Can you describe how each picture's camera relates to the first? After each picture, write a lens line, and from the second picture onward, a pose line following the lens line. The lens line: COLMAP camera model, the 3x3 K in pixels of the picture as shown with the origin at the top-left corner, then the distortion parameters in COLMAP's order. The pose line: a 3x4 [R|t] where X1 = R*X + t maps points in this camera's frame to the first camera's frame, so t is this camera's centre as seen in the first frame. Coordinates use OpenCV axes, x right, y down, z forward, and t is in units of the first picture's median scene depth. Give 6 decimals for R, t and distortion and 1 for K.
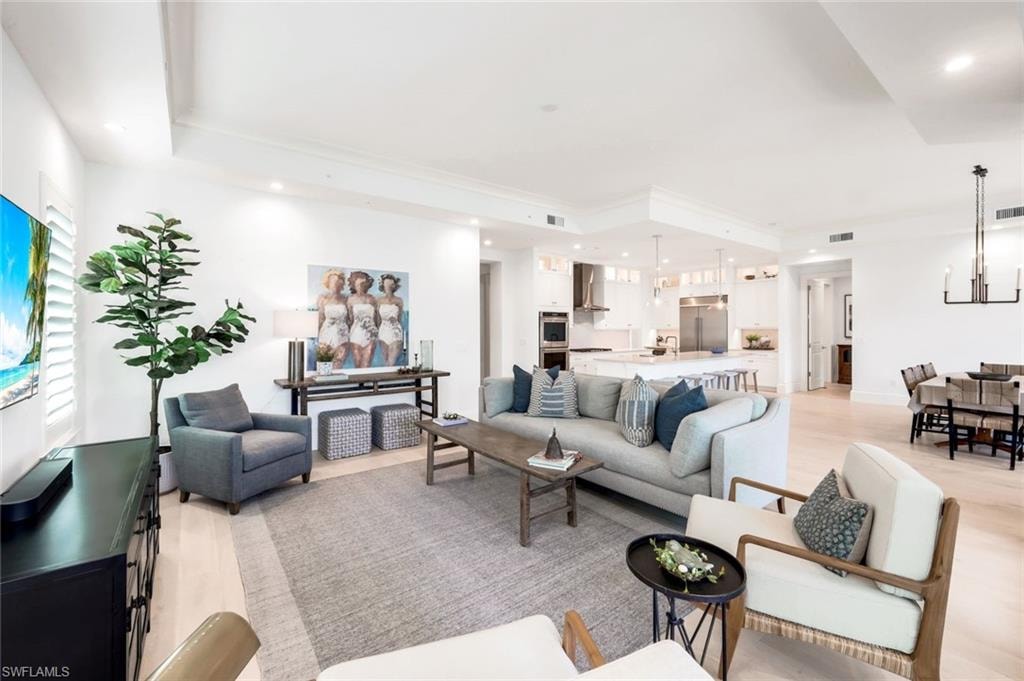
lens RADIAL K [[419.6, 0, 517.9], [0, 419.6, 332.7], [0, 0, 1]] dist [-0.001125, -0.000347]
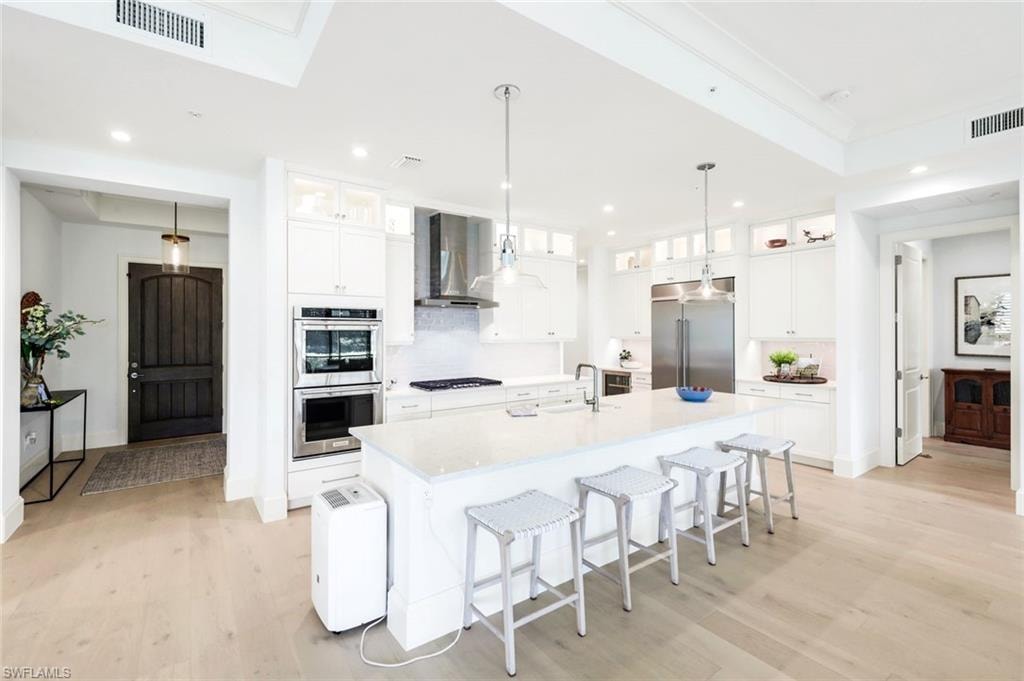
lens RADIAL K [[455.1, 0, 512.1], [0, 455.1, 335.1], [0, 0, 1]] dist [0.004768, 0.000859]
pose [[0.999628, -0.000451, -0.027258, 0.254365], [0.000357, 0.999994, -0.003472, -0.015418], [0.027260, 0.003461, 0.999622, 0.451082]]
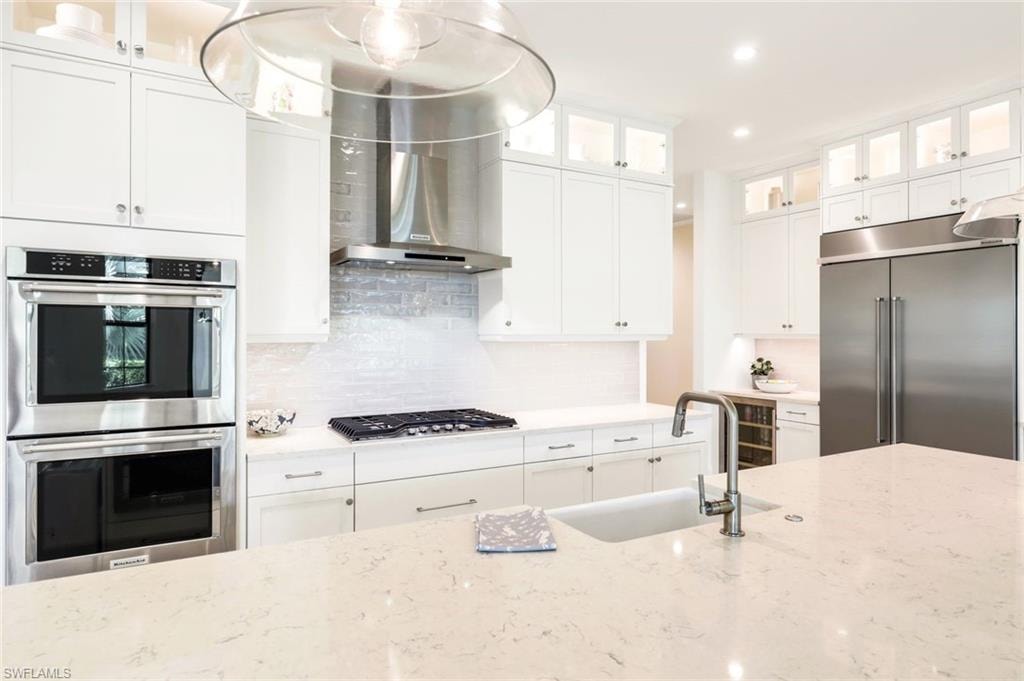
lens RADIAL K [[602.3, 0, 512.1], [0, 602.3, 336.5], [0, 0, 1]] dist [0.001252, -0.000637]
pose [[0.989772, 0.004705, -0.142579, 0.275866], [-0.005602, 0.999967, -0.005891, -0.007998], [0.142546, 0.006630, 0.989766, 0.655257]]
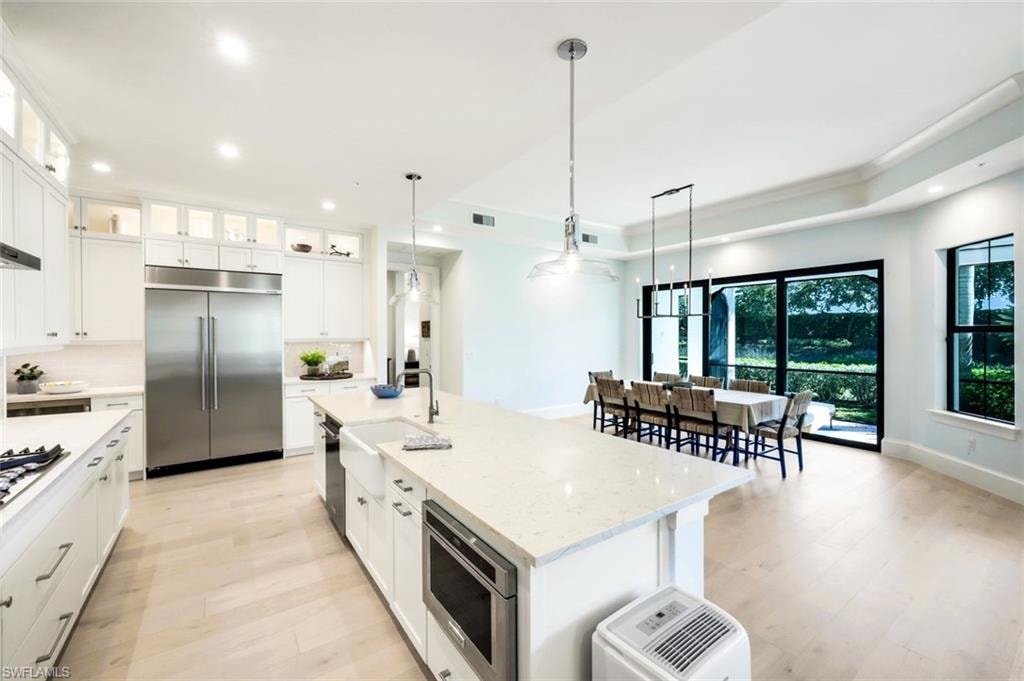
lens RADIAL K [[419.6, 0, 510.7], [0, 419.6, 337.7], [0, 0, 1]] dist [-0.001125, -0.000347]
pose [[0.035584, -0.004783, 0.999355, 0.009970], [0.011927, 0.999919, 0.004361, -0.014693], [-0.999296, 0.011764, 0.035638, 0.770546]]
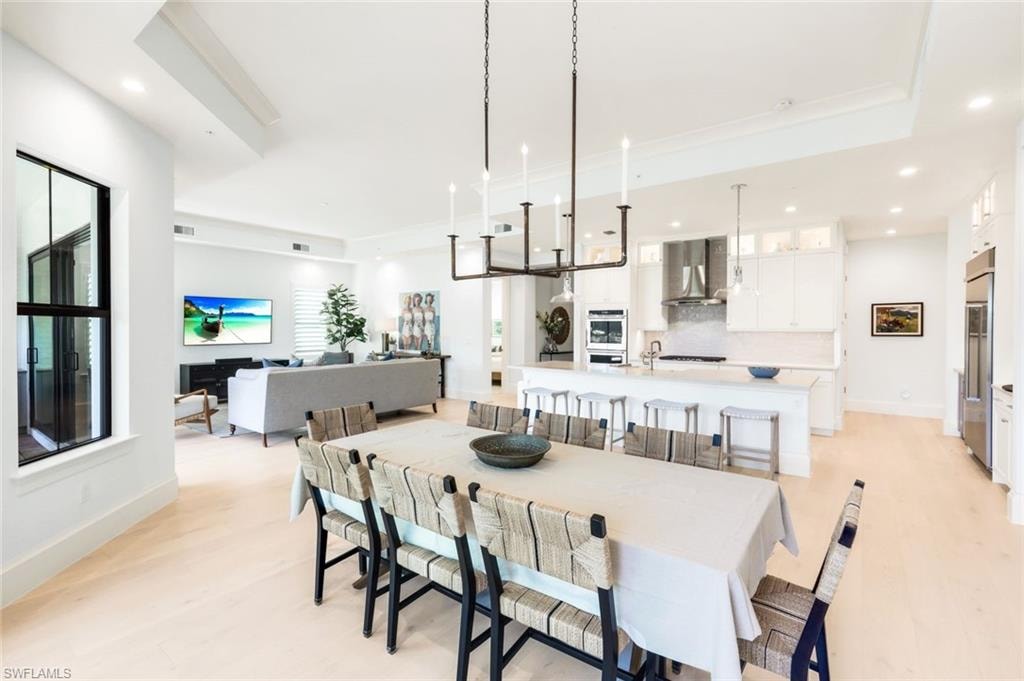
lens RADIAL K [[455.1, 0, 516.4], [0, 455.1, 334.1], [0, 0, 1]] dist [0.004768, 0.000859]
pose [[0.272117, 0.015991, -0.962131, 0.849452], [-0.016277, 0.999795, 0.012014, -0.005508], [0.962127, 0.012392, 0.272321, 0.495377]]
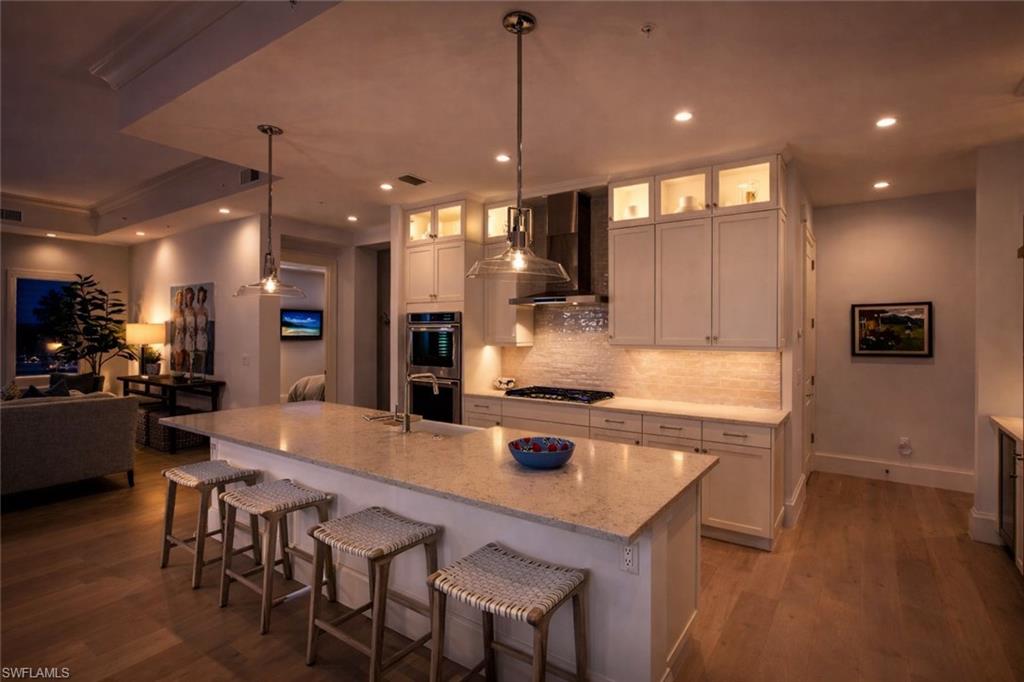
lens RADIAL K [[491.5, 0, 512.0], [0, 491.5, 333.8], [0, 0, 1]] dist [0.000525, 0.000187]
pose [[0.300401, 0.007537, -0.953783, 0.646086], [-0.017889, 0.999837, 0.002267, -0.021760], [0.953645, 0.016382, 0.300487, 0.802194]]
